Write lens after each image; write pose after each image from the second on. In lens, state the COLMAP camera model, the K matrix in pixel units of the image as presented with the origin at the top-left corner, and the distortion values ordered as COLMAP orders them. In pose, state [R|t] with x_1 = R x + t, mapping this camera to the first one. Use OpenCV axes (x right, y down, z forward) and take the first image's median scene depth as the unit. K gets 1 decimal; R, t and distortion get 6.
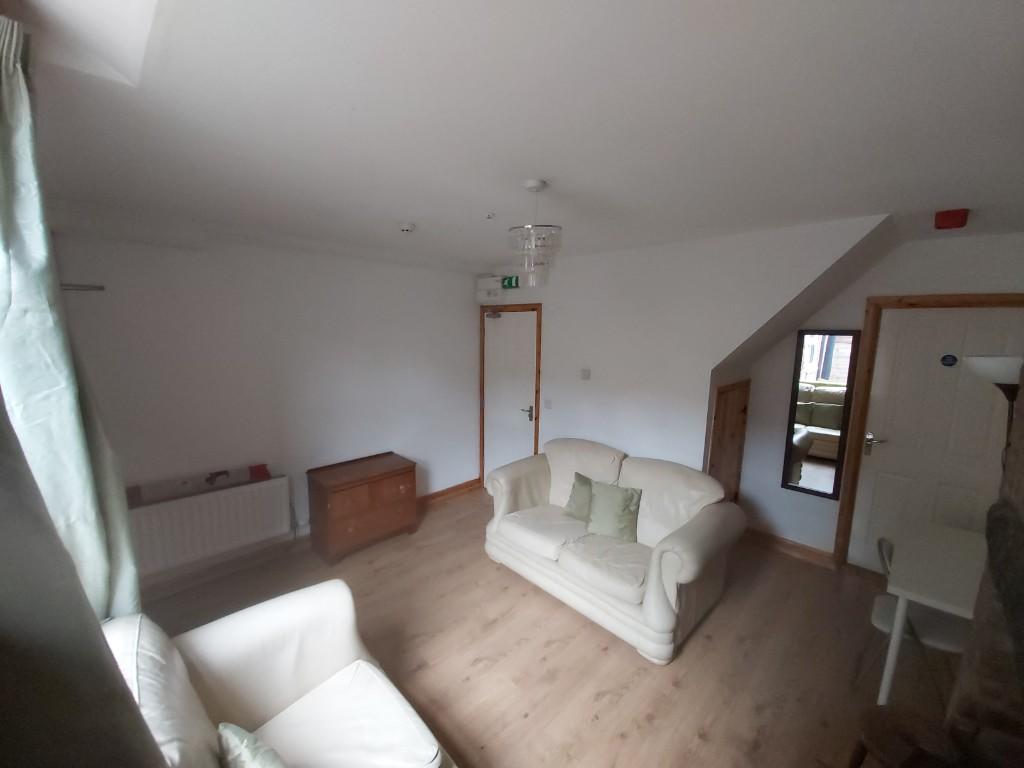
lens RADIAL K [[409.2, 0, 507.1], [0, 409.2, 384.8], [0, 0, 1]] dist [-0.001477, -0.000217]
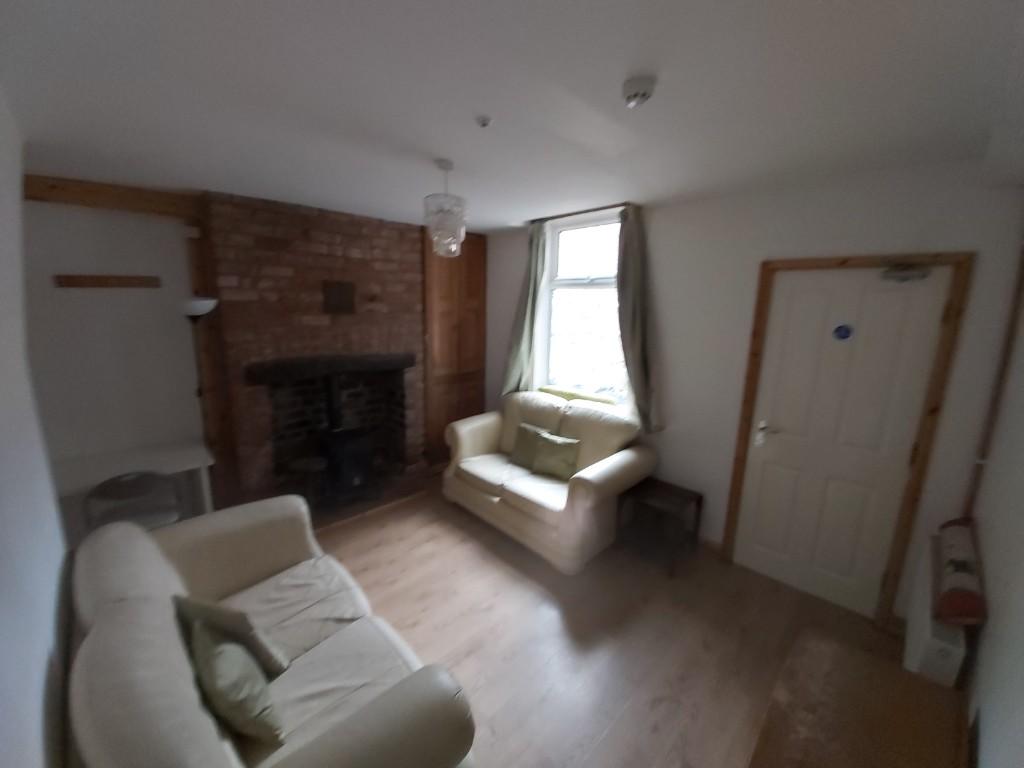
lens RADIAL K [[409.2, 0, 507.1], [0, 409.2, 384.8], [0, 0, 1]] dist [-0.001477, -0.000217]
pose [[-0.998570, -0.030086, -0.044201, -0.039709], [-0.042709, 0.946171, 0.320836, -0.153789], [0.032169, 0.322264, -0.946103, 1.301931]]
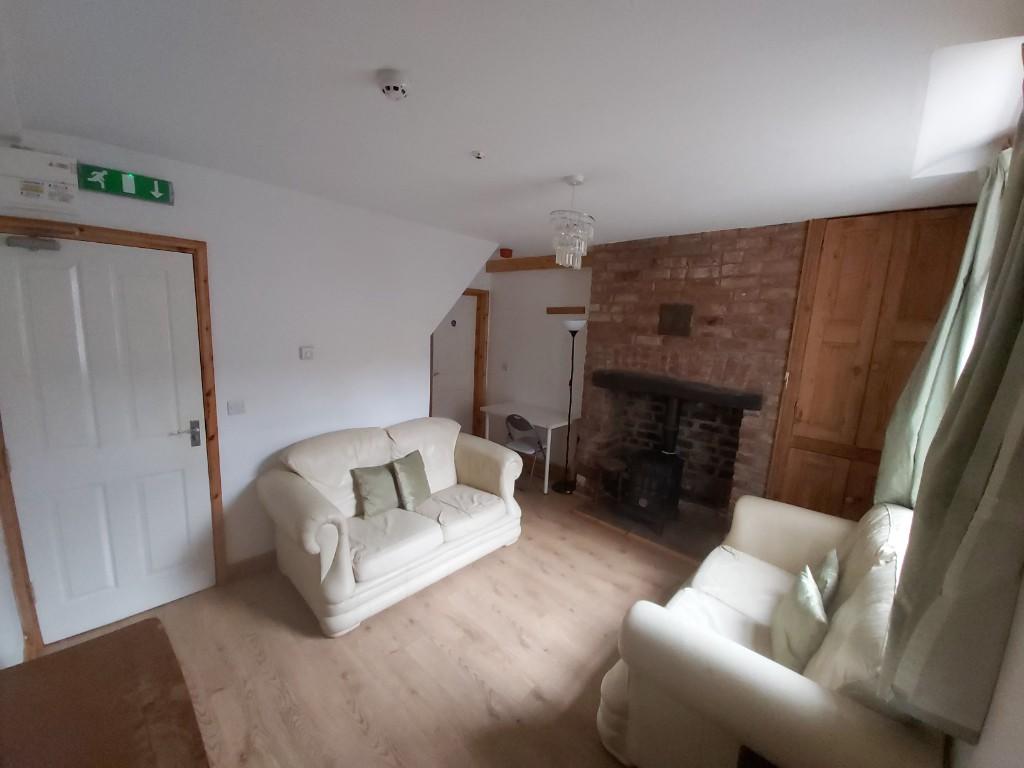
lens RADIAL K [[409.2, 0, 507.1], [0, 409.2, 384.8], [0, 0, 1]] dist [-0.001477, -0.000217]
pose [[-0.061478, -0.177793, 0.982146, -0.659094], [0.089667, 0.979044, 0.182844, -0.080243], [-0.994073, 0.099307, -0.044248, 0.731590]]
